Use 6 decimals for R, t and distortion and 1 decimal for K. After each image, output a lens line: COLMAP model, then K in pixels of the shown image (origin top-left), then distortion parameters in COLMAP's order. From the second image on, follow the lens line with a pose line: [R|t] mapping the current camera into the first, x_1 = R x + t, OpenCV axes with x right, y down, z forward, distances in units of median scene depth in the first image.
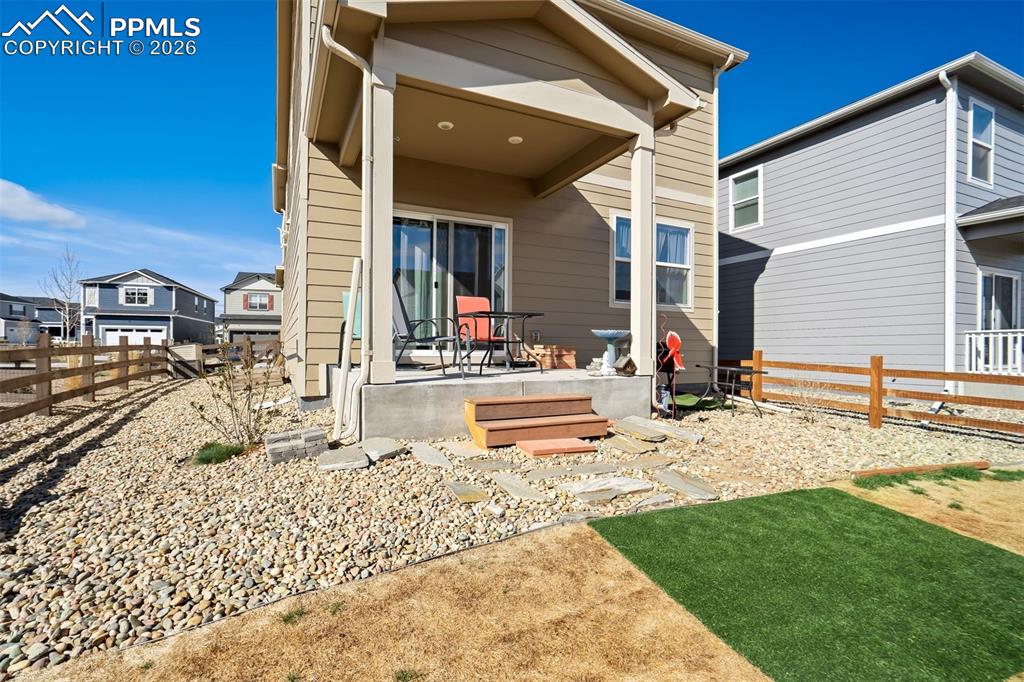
lens RADIAL K [[481.6, 0, 508.5], [0, 481.6, 351.1], [0, 0, 1]] dist [-0.021083, 0.009058]
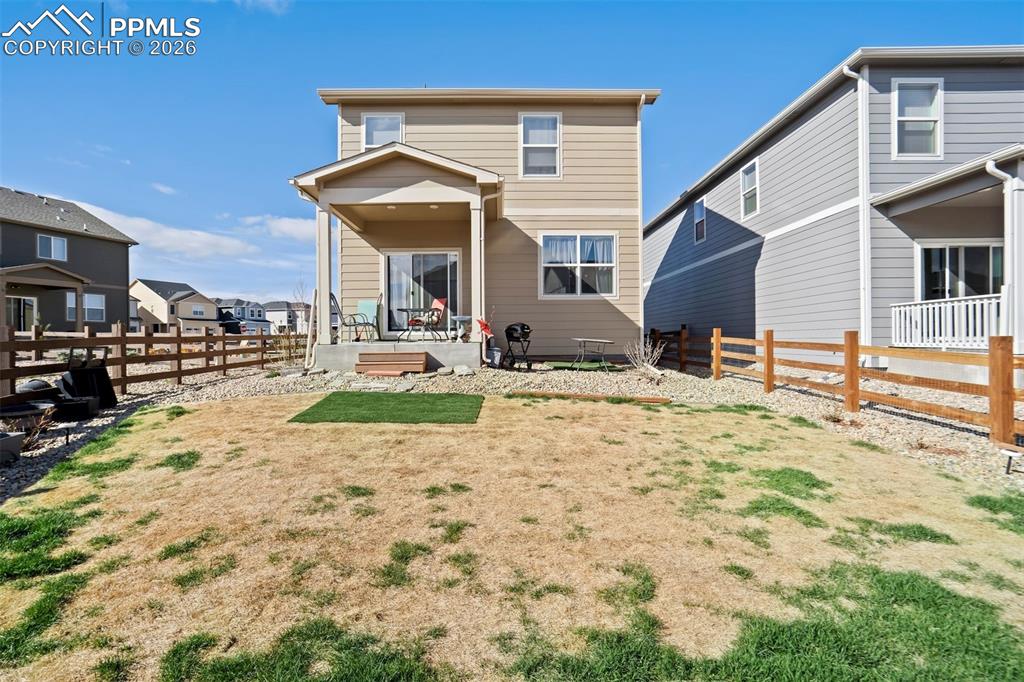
lens RADIAL K [[481.6, 0, 513.6], [0, 481.6, 336.1], [0, 0, 1]] dist [-0.021083, 0.009058]
pose [[0.907870, -0.018073, -0.418862, 0.659560], [0.012483, 0.999793, -0.016082, 0.034225], [0.419065, 0.009371, 0.907908, -0.291783]]
